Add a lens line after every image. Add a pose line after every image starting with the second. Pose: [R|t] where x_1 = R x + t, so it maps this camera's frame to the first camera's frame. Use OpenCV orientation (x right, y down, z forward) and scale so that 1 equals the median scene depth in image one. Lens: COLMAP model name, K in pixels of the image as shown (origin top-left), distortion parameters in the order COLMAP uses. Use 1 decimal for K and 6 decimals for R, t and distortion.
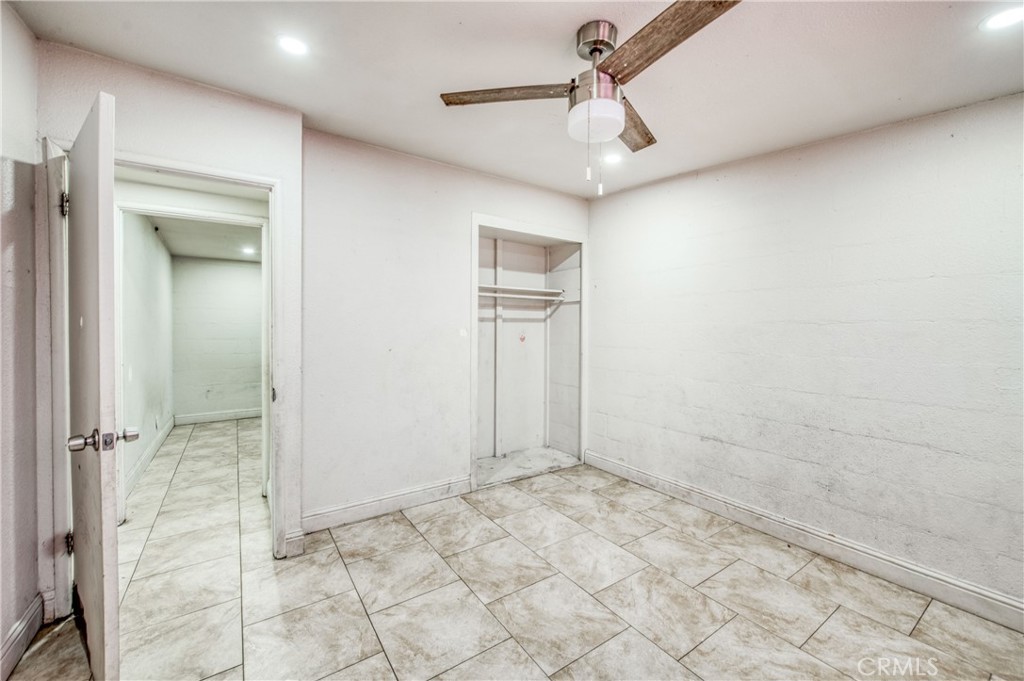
lens RADIAL K [[400.3, 0, 515.3], [0, 400.3, 332.3], [0, 0, 1]] dist [-0.026402, 0.000624]
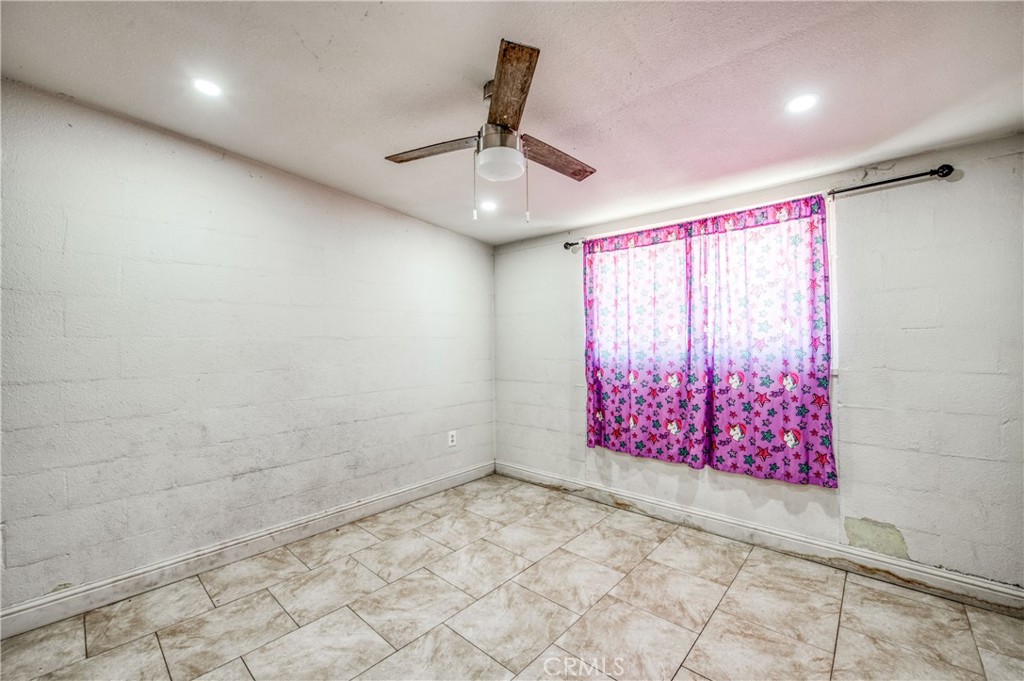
lens RADIAL K [[400.3, 0, 519.7], [0, 400.3, 344.2], [0, 0, 1]] dist [-0.026402, 0.000624]
pose [[-0.241320, -0.011453, 0.970378, -0.558337], [0.017356, 0.999719, 0.016115, -0.015645], [-0.970290, 0.020731, -0.241054, 0.738244]]
